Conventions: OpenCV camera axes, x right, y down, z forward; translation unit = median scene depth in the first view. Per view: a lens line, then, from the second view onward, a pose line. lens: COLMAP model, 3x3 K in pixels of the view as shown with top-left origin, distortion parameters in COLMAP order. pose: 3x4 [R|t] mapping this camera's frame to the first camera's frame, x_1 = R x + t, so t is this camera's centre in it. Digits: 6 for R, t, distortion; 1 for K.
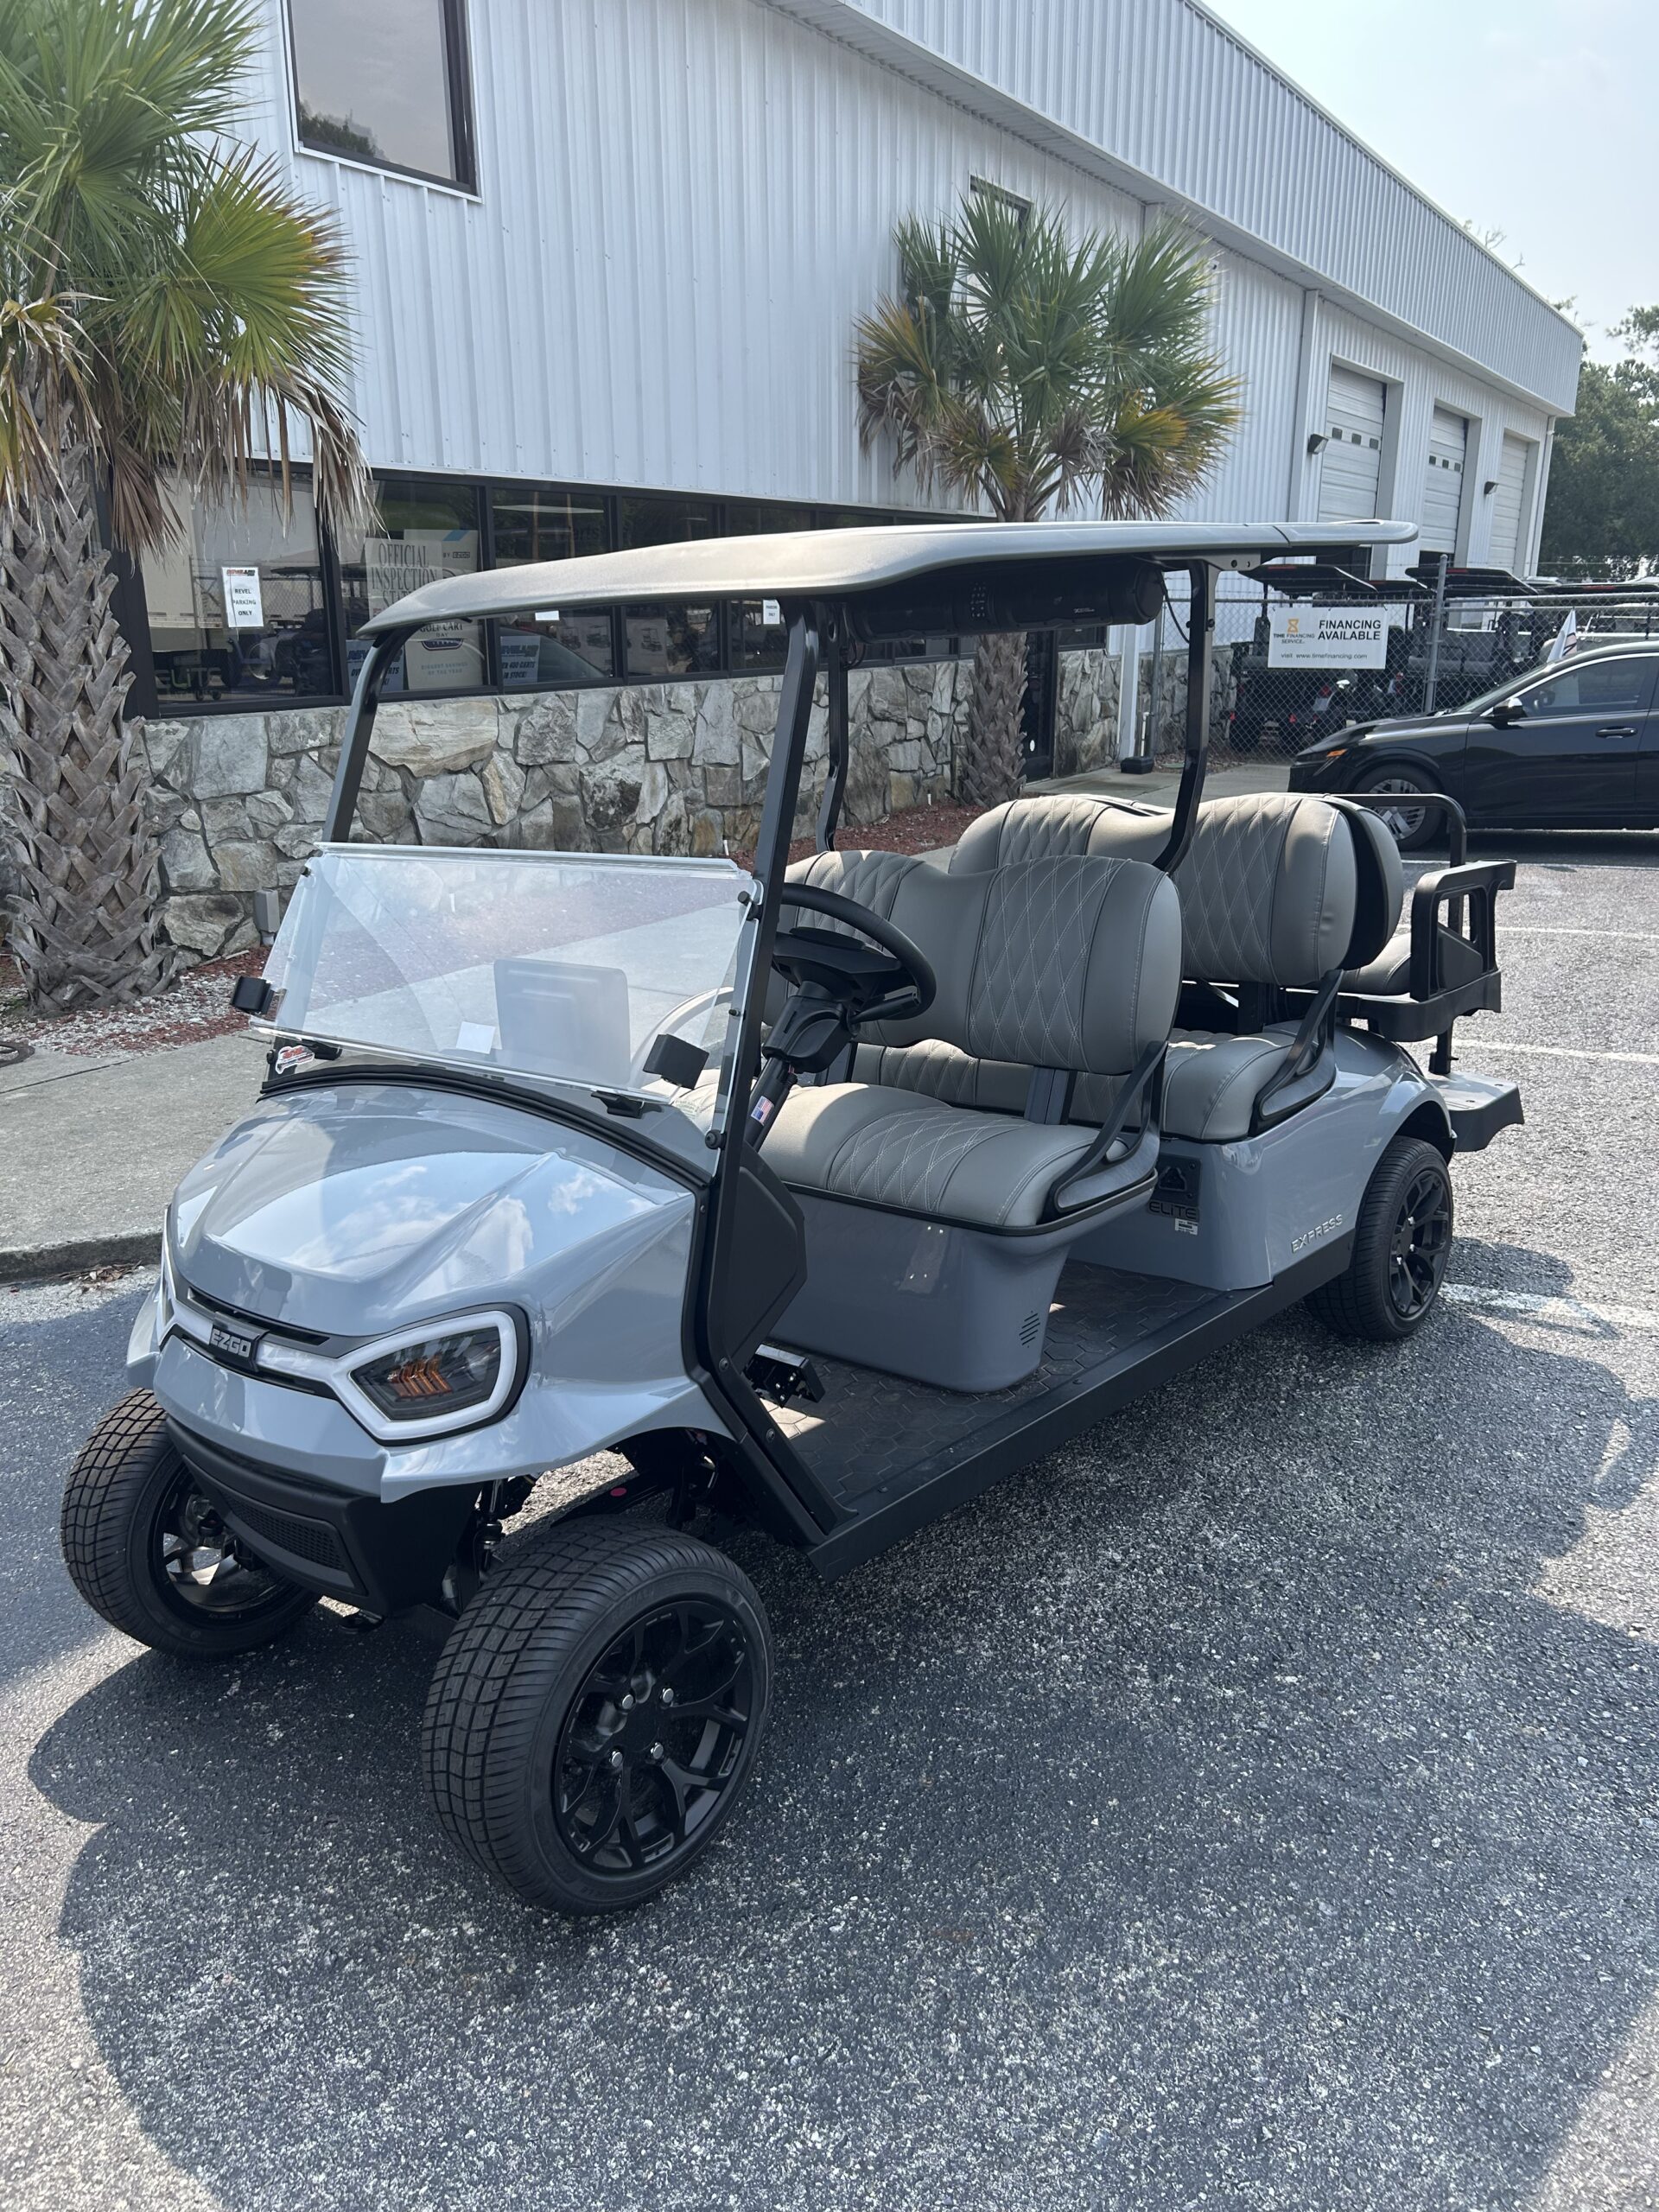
lens RADIAL K [[1670.8, 0, 824.2], [0, 1670.8, 1108.9], [0, 0, 1]] dist [0.049985, -0.065408]
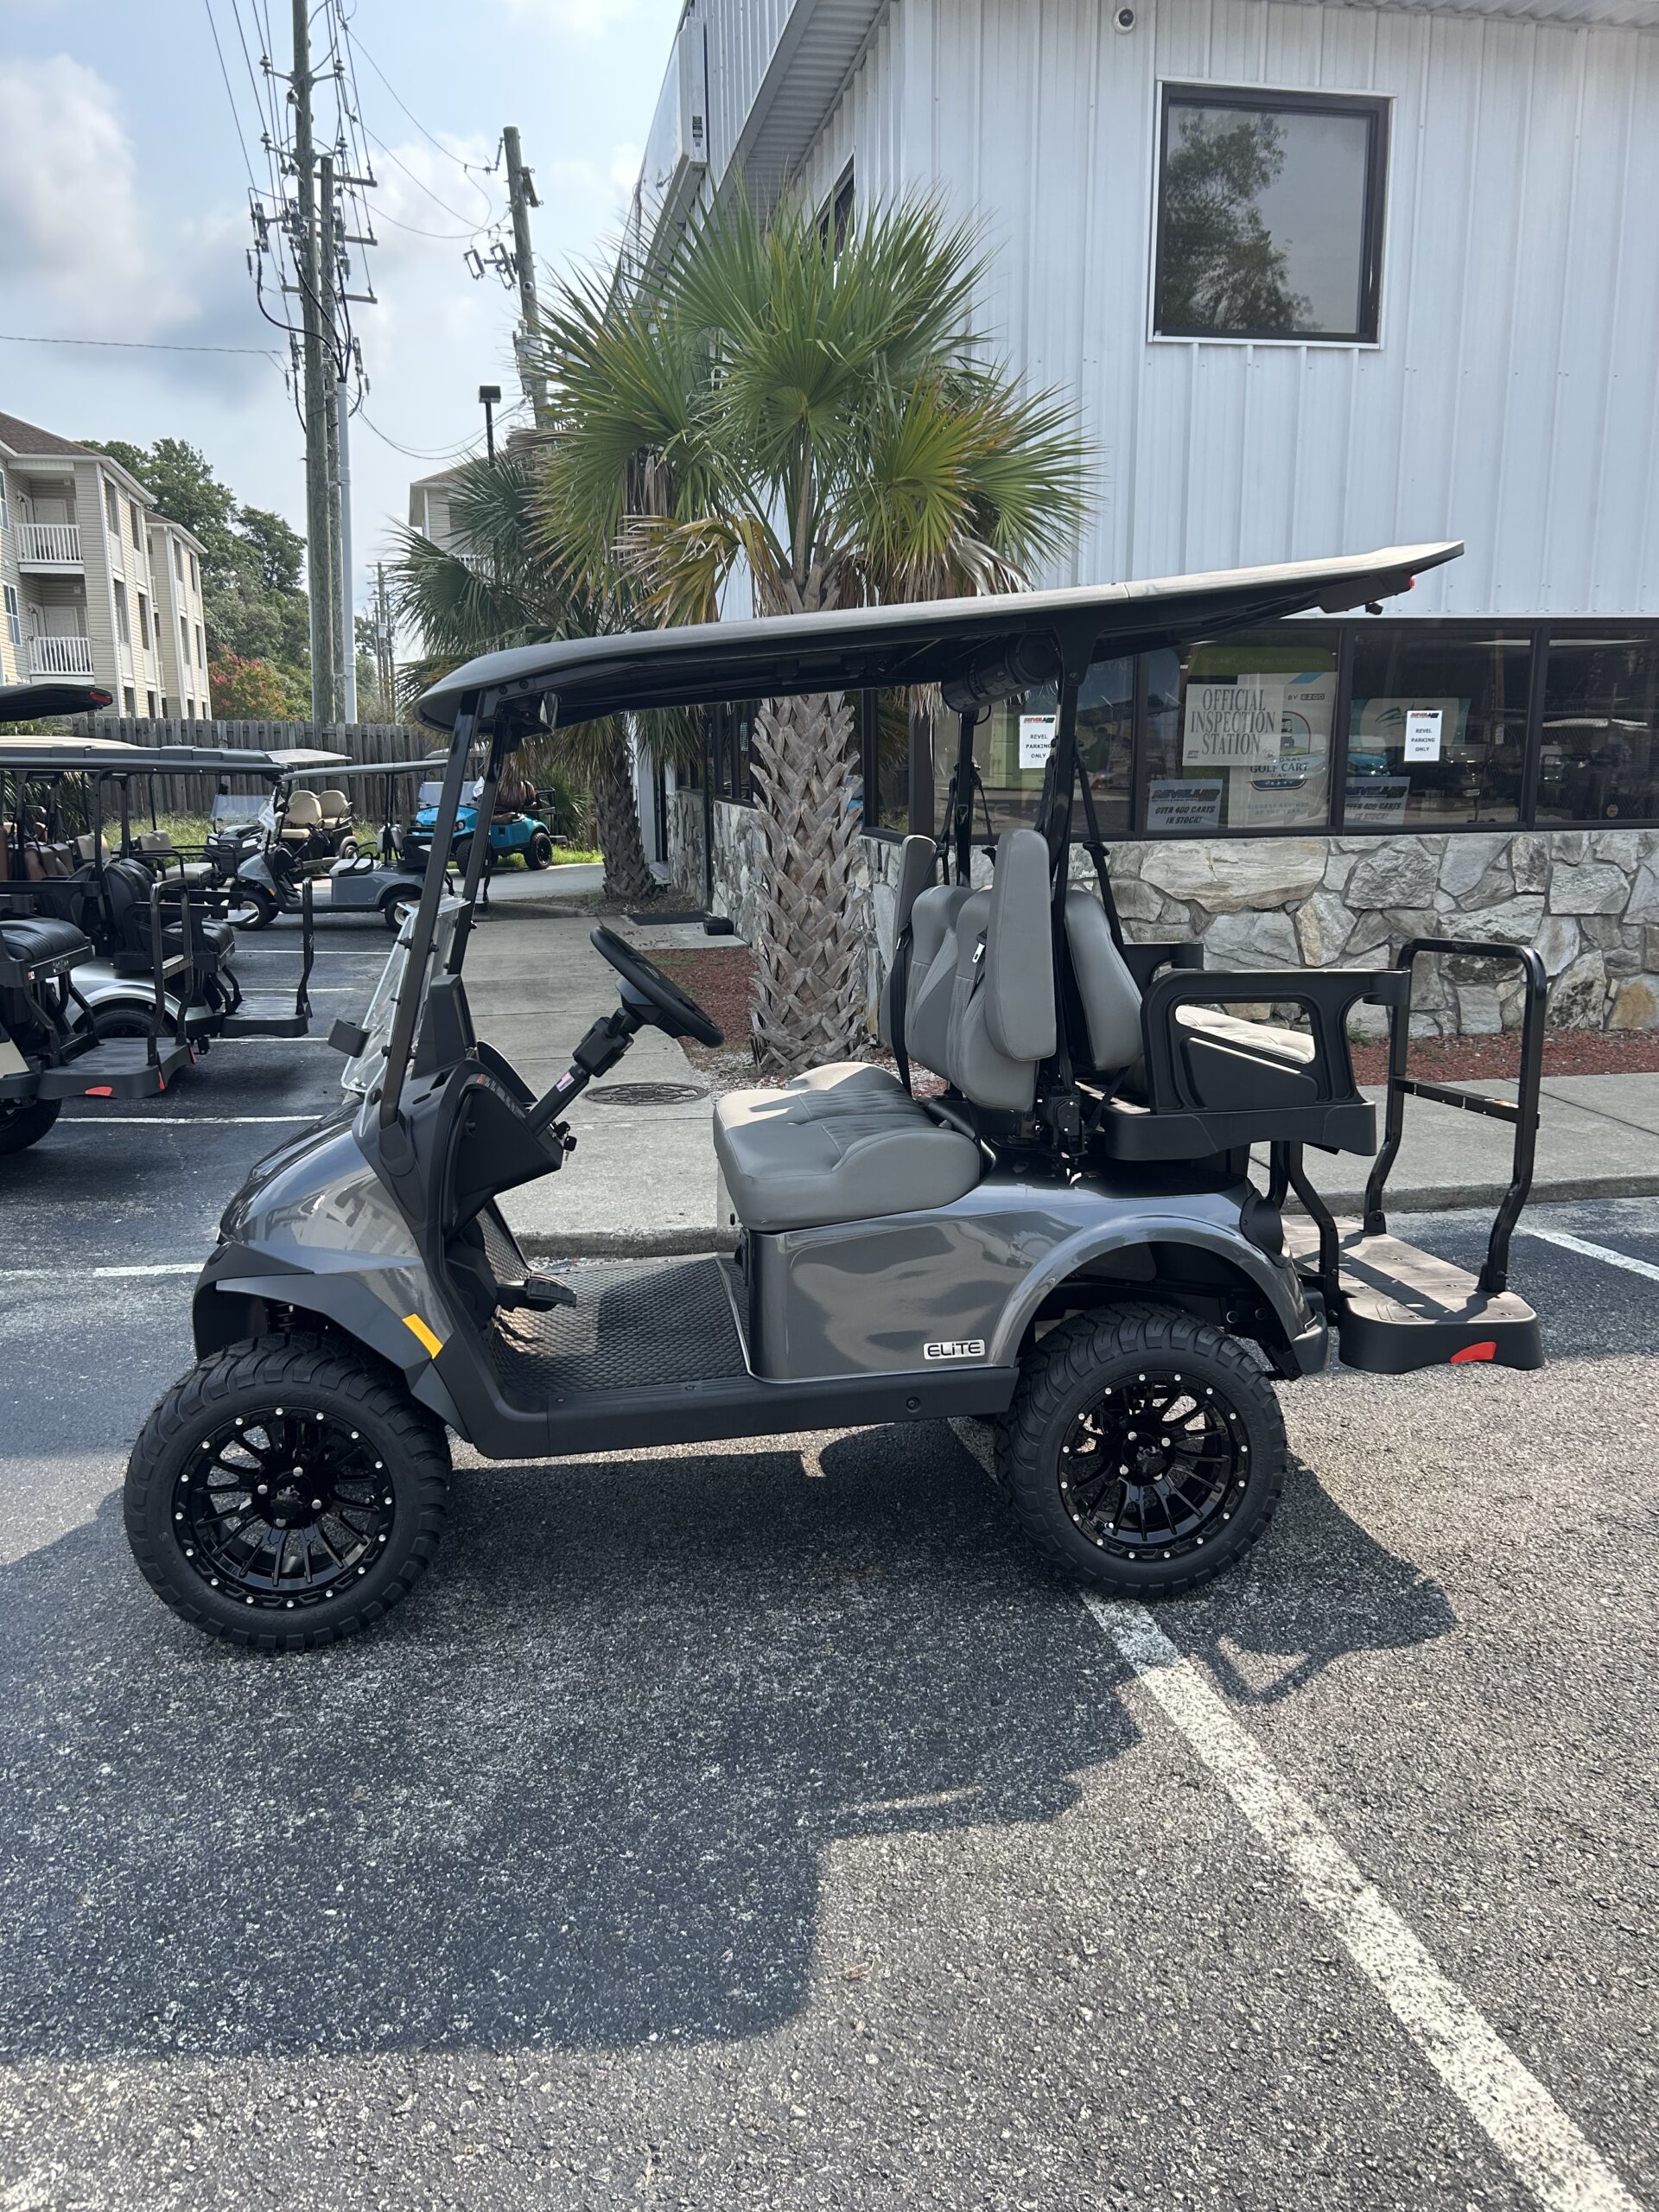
lens RADIAL K [[1671.8, 0, 819.8], [0, 1671.8, 1102.2], [0, 0, 1]] dist [0.054065, -0.069966]
pose [[0.669052, 0.156261, -0.726603, 0.389313], [-0.211030, 0.977351, 0.015872, -0.055422], [0.712626, 0.142716, 0.686874, 0.160545]]
